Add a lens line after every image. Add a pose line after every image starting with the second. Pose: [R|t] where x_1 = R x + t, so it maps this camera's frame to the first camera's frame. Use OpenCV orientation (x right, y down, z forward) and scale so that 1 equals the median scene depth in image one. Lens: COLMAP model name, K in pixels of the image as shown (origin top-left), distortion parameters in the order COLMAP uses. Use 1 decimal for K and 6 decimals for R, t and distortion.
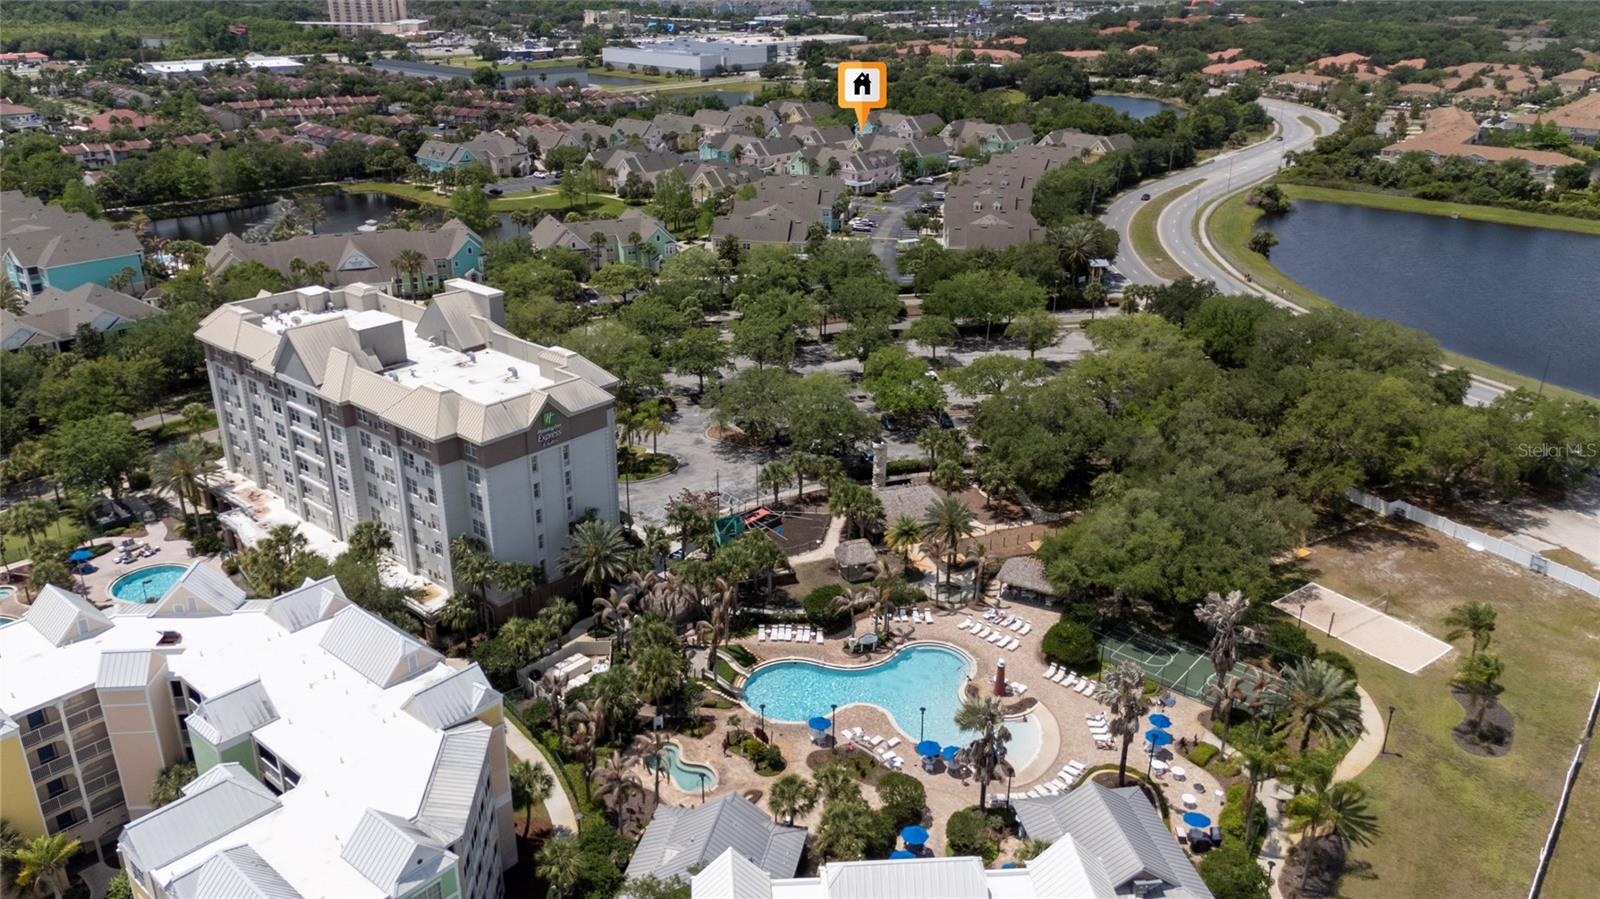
lens RADIAL K [[1165.1, 0, 800.0], [0, 1165.1, 449.5], [0, 0, 1]] dist [0.032746, -0.006762]
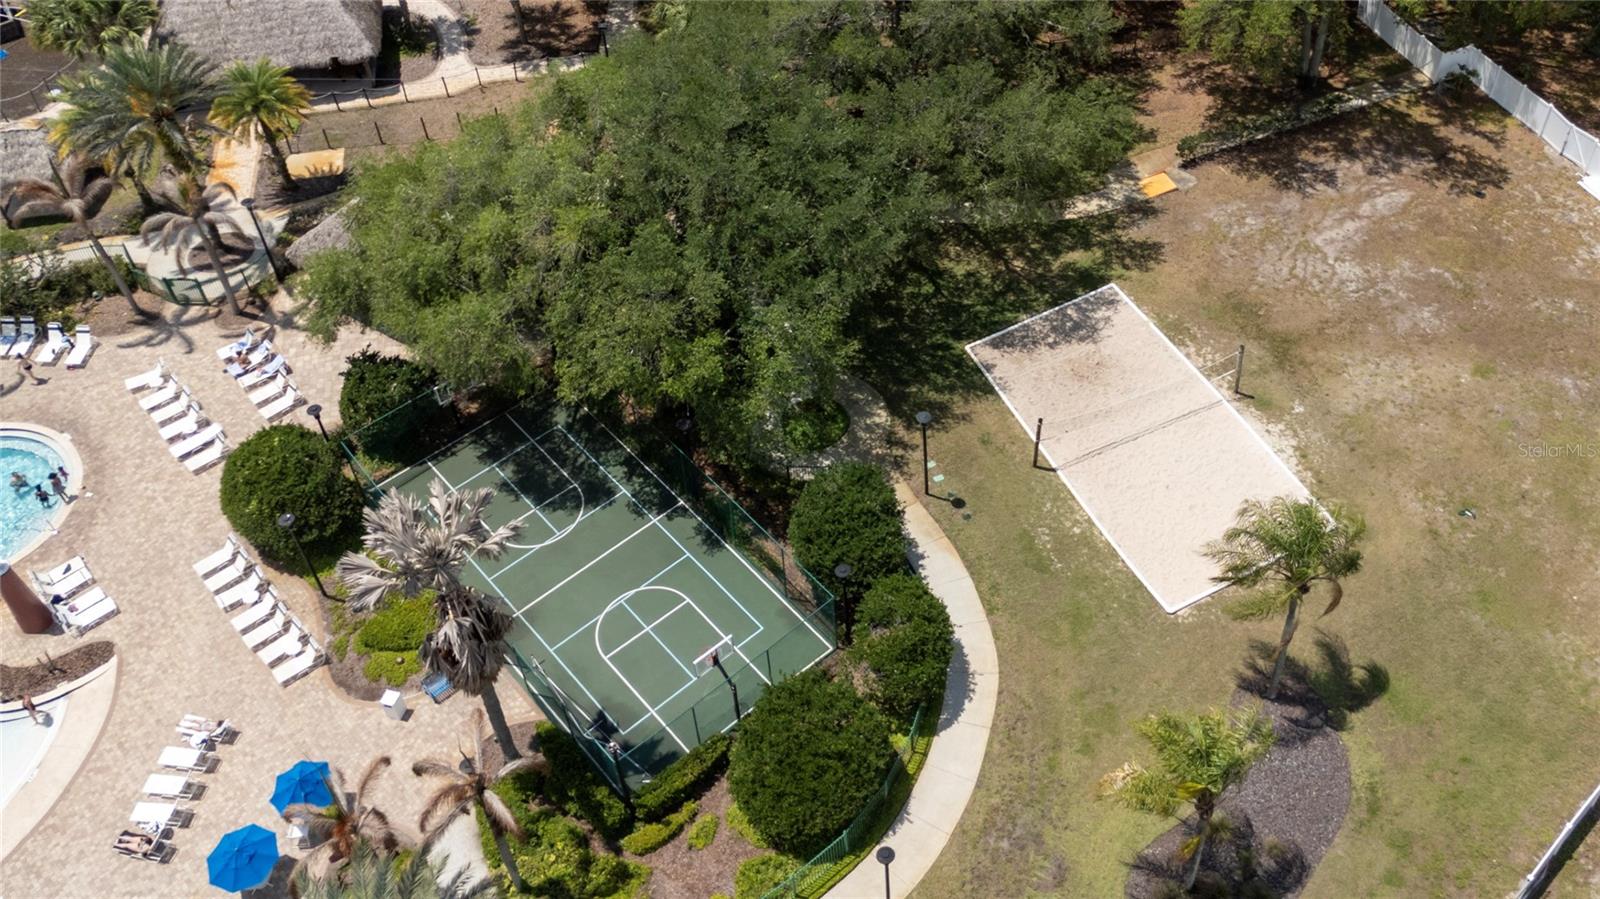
lens RADIAL K [[1436.6, 0, 891.8], [0, 1436.6, 344.8], [0, 0, 1]] dist [0.053611, -0.064076]
pose [[0.992982, 0.074481, -0.091864, 0.413650], [-0.033180, 0.921021, 0.388097, -0.060104], [0.113515, -0.382326, 0.917029, 0.529630]]
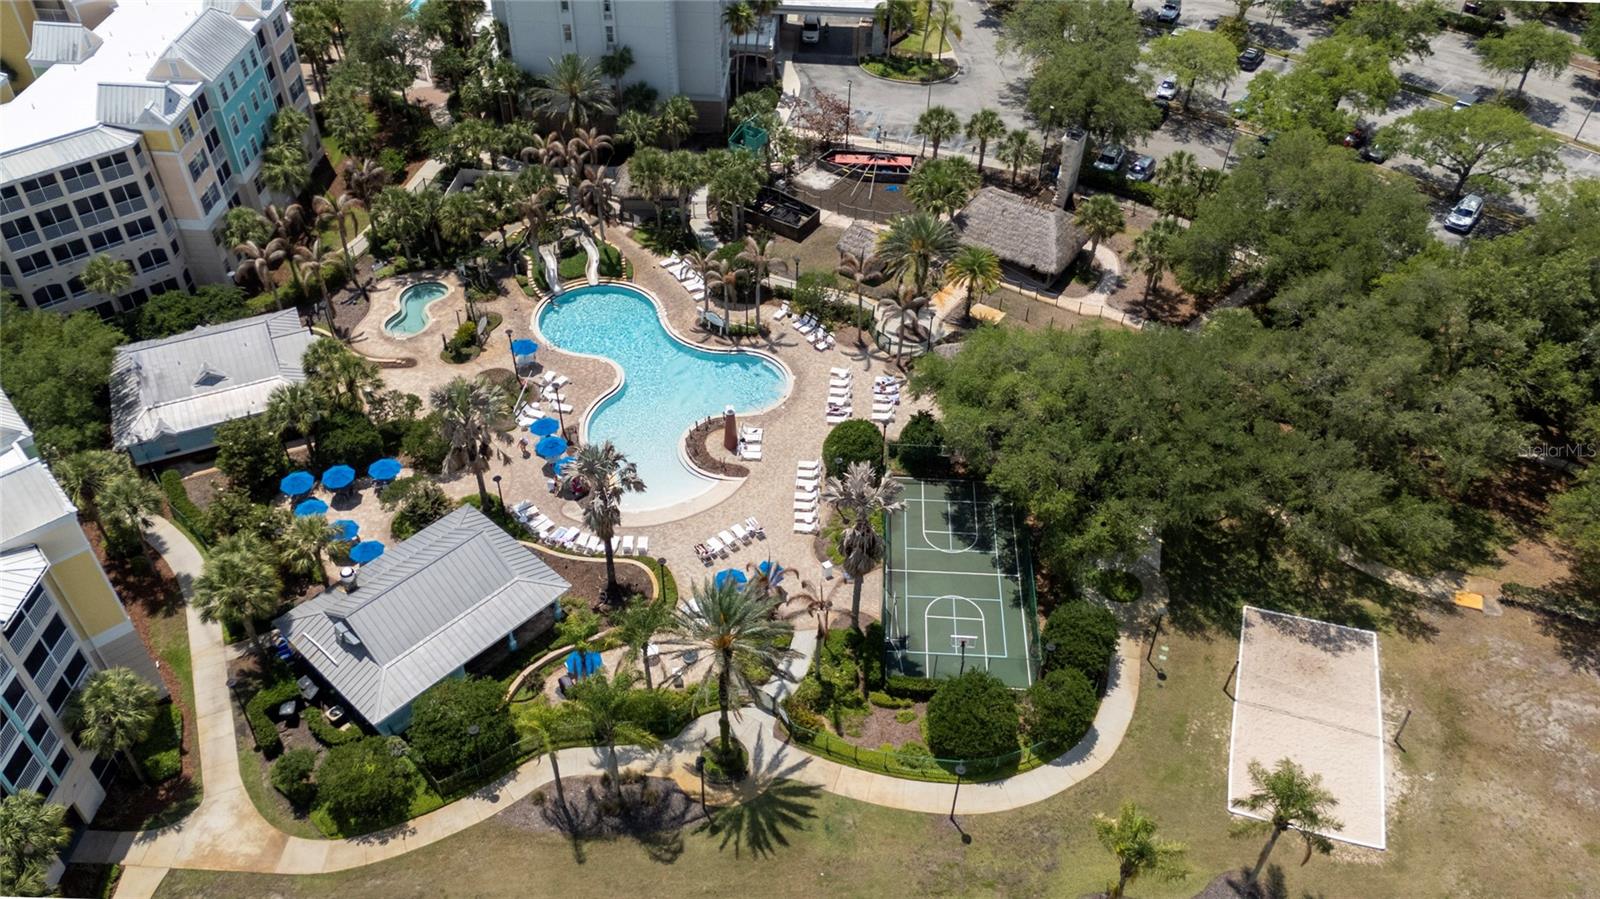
lens RADIAL K [[1165.1, 0, 800.0], [0, 1165.1, 449.5], [0, 0, 1]] dist [0.032746, -0.006762]
pose [[0.604347, 0.536579, -0.588938, 0.563174], [-0.308692, 0.839163, 0.447789, -0.131987], [0.734488, -0.088819, 0.672784, 0.425407]]
